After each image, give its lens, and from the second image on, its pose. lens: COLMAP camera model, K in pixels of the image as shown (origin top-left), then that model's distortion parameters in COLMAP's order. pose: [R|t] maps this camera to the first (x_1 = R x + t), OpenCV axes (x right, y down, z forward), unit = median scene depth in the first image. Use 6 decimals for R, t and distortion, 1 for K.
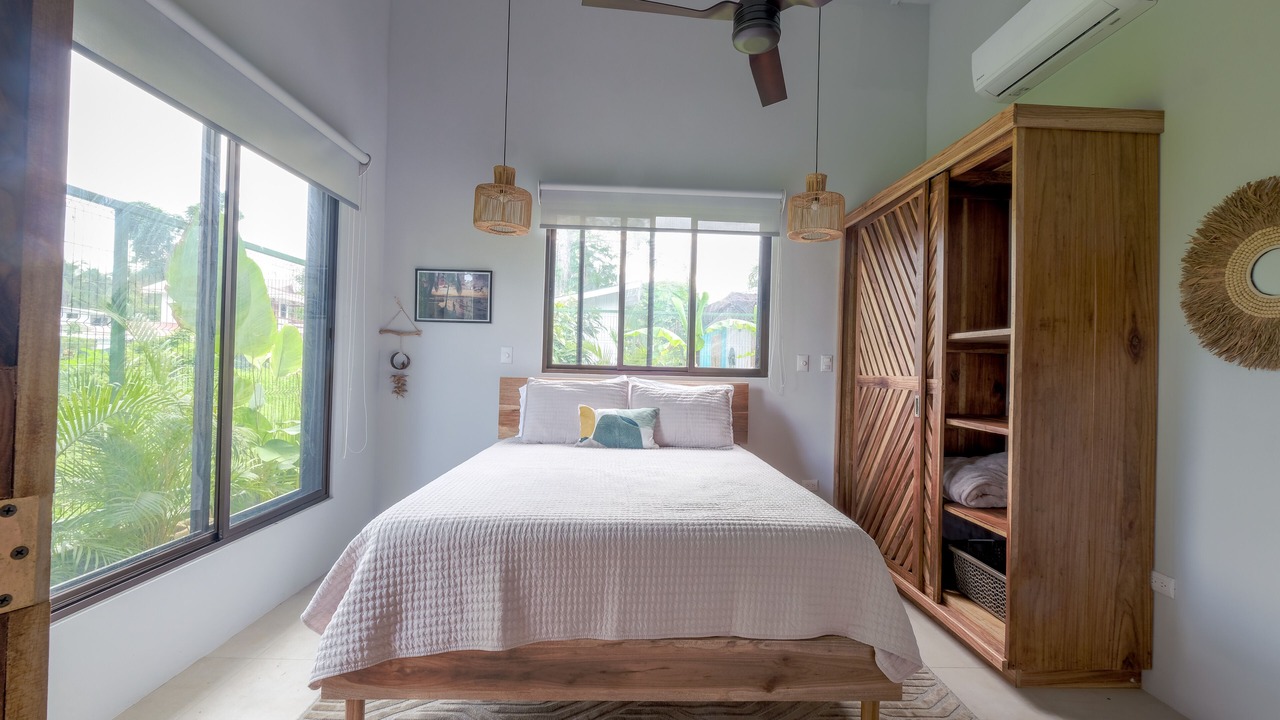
lens RADIAL K [[556.6, 0, 640.0], [0, 556.6, 360.0], [0, 0, 1]] dist [-0.000331, -0.000135]
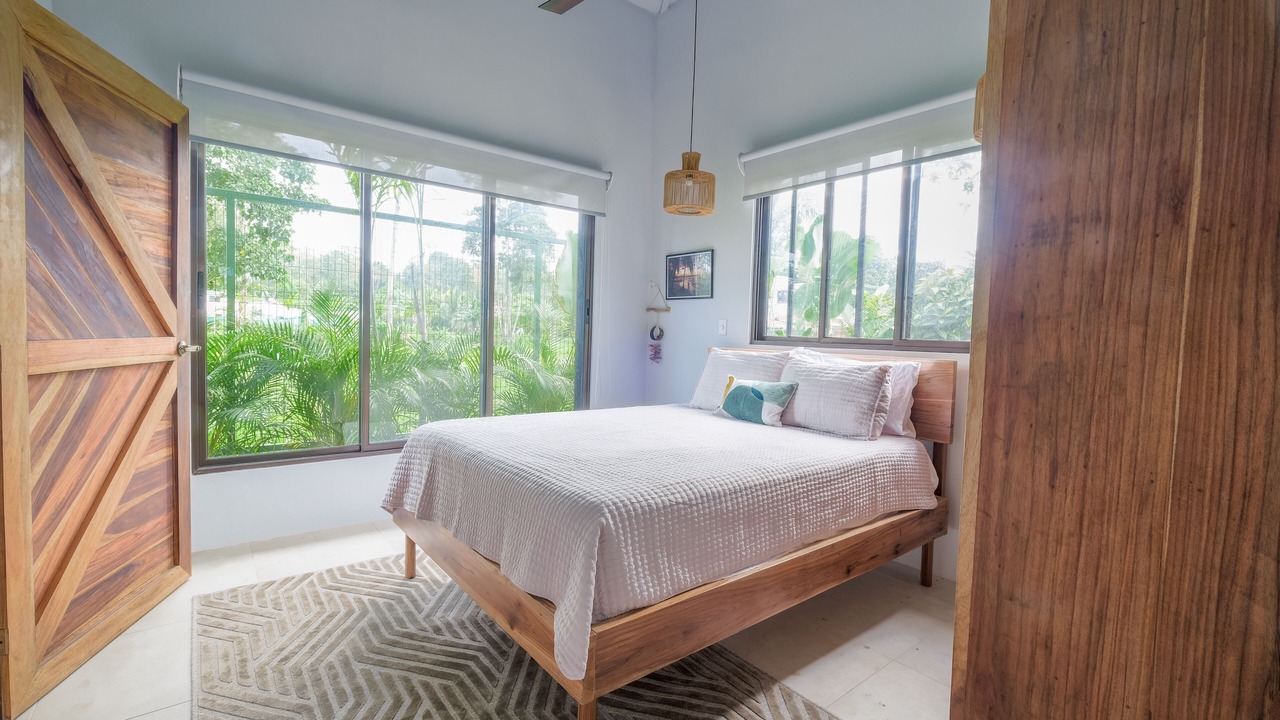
lens RADIAL K [[561.2, 0, 646.4], [0, 561.2, 357.0], [0, 0, 1]] dist [-0.001685, -0.000156]
pose [[0.599170, 0.023958, -0.800264, 0.614195], [-0.003058, 0.999613, 0.027637, 0.022118], [0.800616, -0.014112, 0.599011, 0.282992]]
